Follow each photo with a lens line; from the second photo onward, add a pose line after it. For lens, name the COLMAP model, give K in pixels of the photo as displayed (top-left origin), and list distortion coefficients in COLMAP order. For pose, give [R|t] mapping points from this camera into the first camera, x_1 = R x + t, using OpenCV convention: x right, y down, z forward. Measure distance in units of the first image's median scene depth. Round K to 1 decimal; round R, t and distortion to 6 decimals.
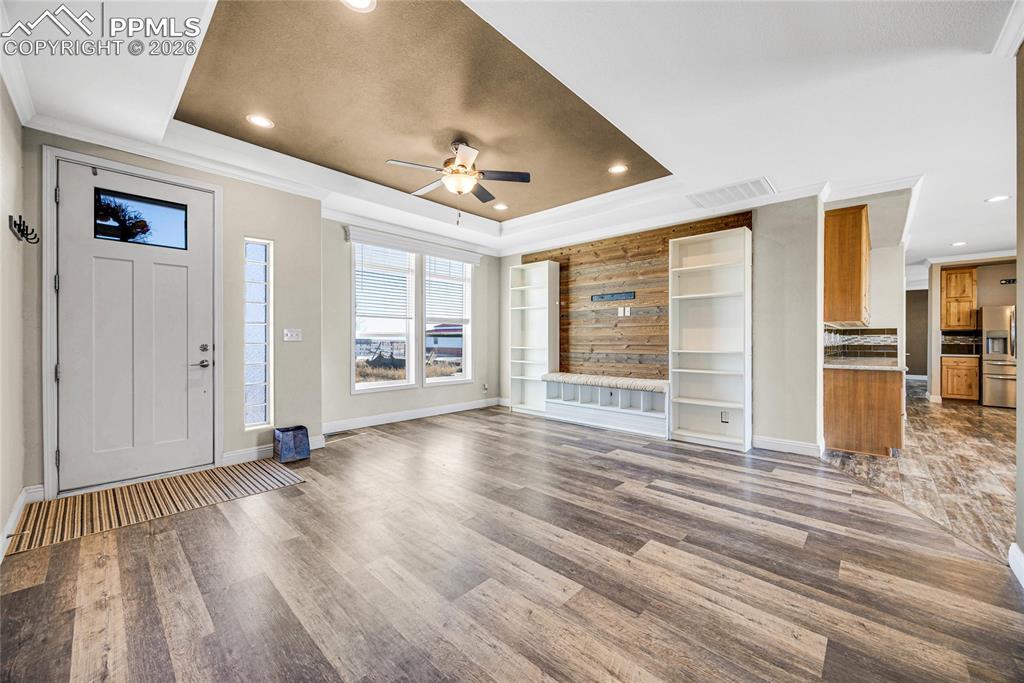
lens RADIAL K [[392.7, 0, 512.0], [0, 392.7, 341.5], [0, 0, 1]] dist [-0.000691, 0.000121]
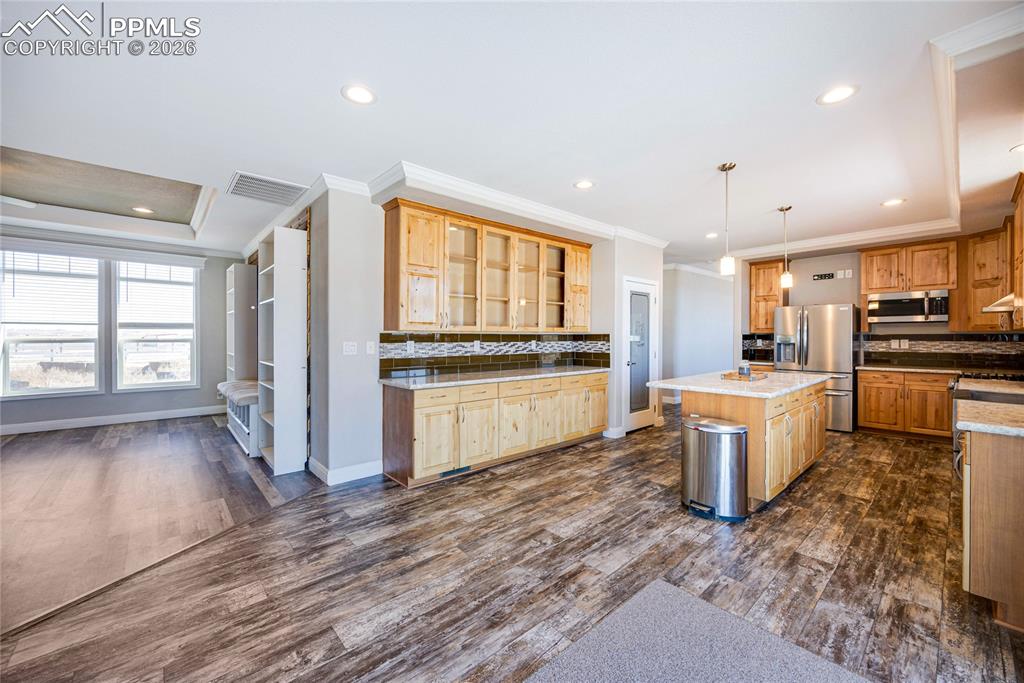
lens RADIAL K [[396.4, 0, 515.5], [0, 396.4, 337.5], [0, 0, 1]] dist [0.002056, -0.000212]
pose [[0.995436, 0.000338, -0.095428, 1.699488], [-0.000420, 1.000000, -0.000834, -0.049158], [0.095427, 0.000871, 0.995436, 0.198420]]
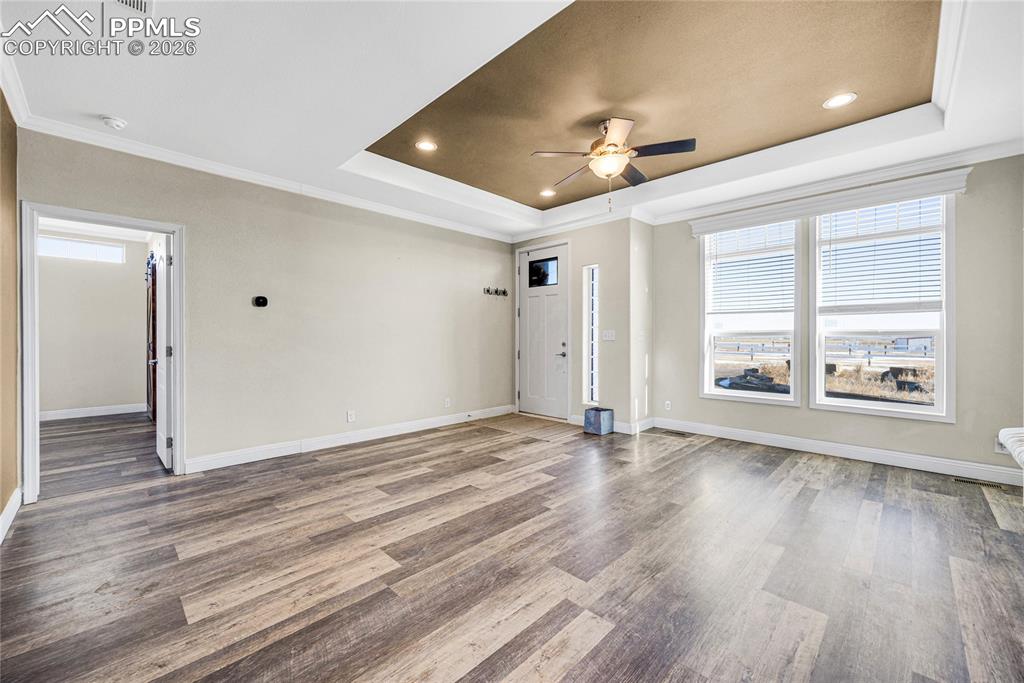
lens RADIAL K [[403.9, 0, 516.7], [0, 403.9, 337.6], [0, 0, 1]] dist [0.000443, -0.000018]
pose [[-0.021686, -0.003140, -0.999760, 0.955998], [-0.007159, 0.999970, -0.002985, -0.004267], [0.999739, 0.007093, -0.021708, 0.970684]]
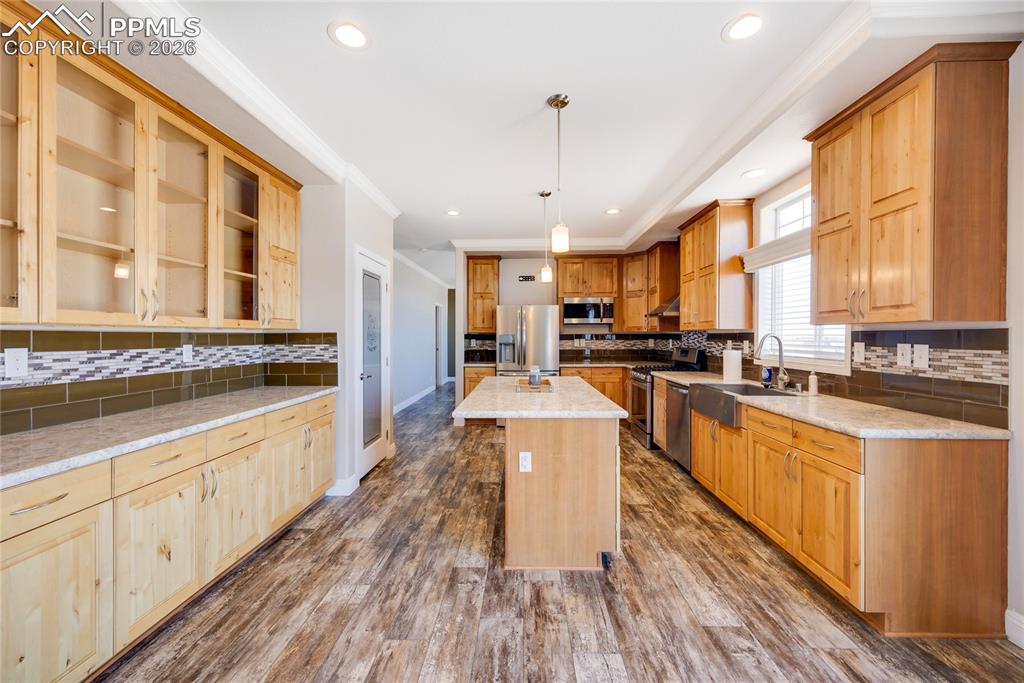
lens RADIAL K [[412.3, 0, 510.7], [0, 412.3, 338.8], [0, 0, 1]] dist [0.003216, 0.000375]
pose [[0.756086, -0.004138, 0.654460, 1.555144], [0.000577, 0.999984, 0.005655, -0.055717], [-0.654472, -0.003898, 0.756076, 0.782827]]
